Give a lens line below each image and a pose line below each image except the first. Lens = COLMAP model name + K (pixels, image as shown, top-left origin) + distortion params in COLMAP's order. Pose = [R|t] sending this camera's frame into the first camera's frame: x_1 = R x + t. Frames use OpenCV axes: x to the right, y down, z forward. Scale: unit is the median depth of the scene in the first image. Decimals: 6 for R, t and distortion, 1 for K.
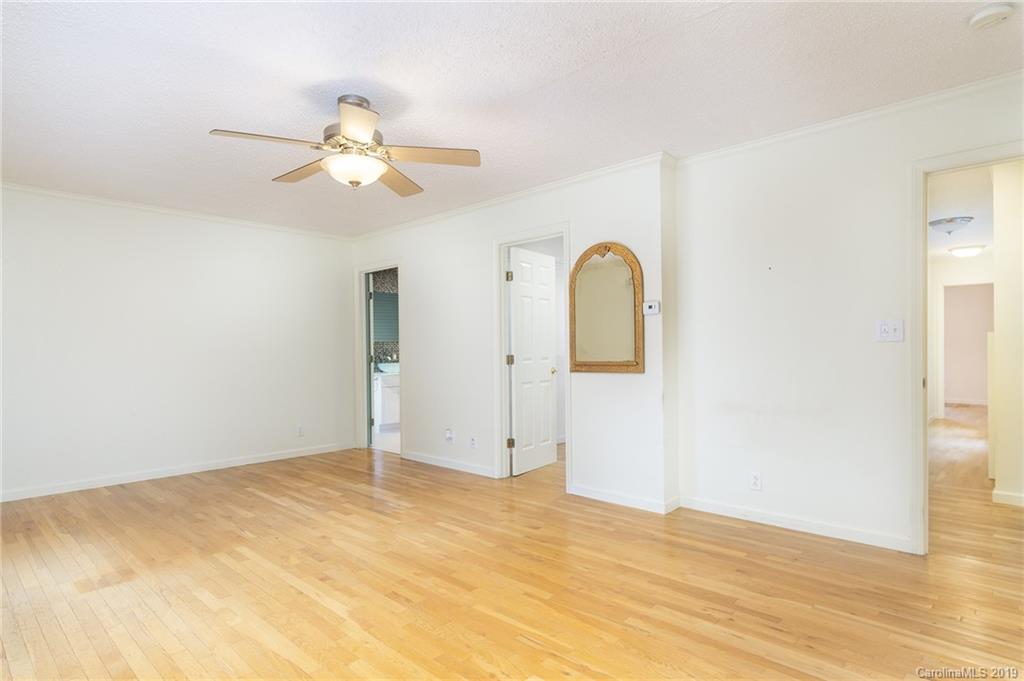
lens RADIAL K [[558.5, 0, 521.0], [0, 558.5, 339.3], [0, 0, 1]] dist [0.000492, 0.000315]
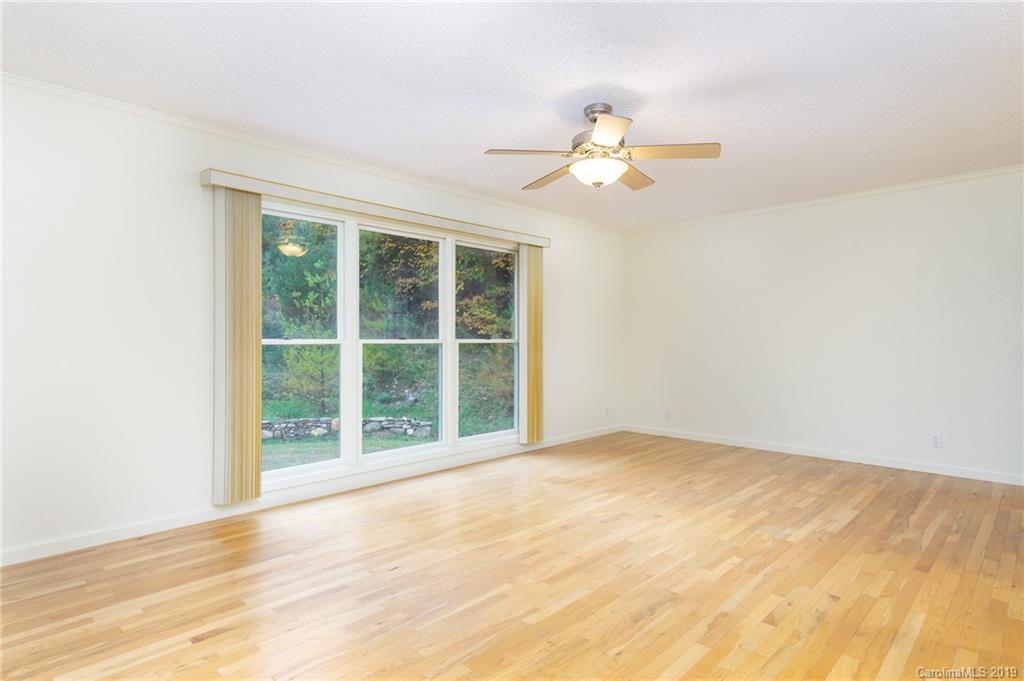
lens RADIAL K [[558.5, 0, 521.0], [0, 558.5, 339.3], [0, 0, 1]] dist [0.000492, 0.000315]
pose [[-0.031557, 0.013727, -0.999408, 0.658819], [0.016087, 0.999783, 0.013224, 0.000082], [0.999372, -0.015661, -0.031771, 0.721377]]
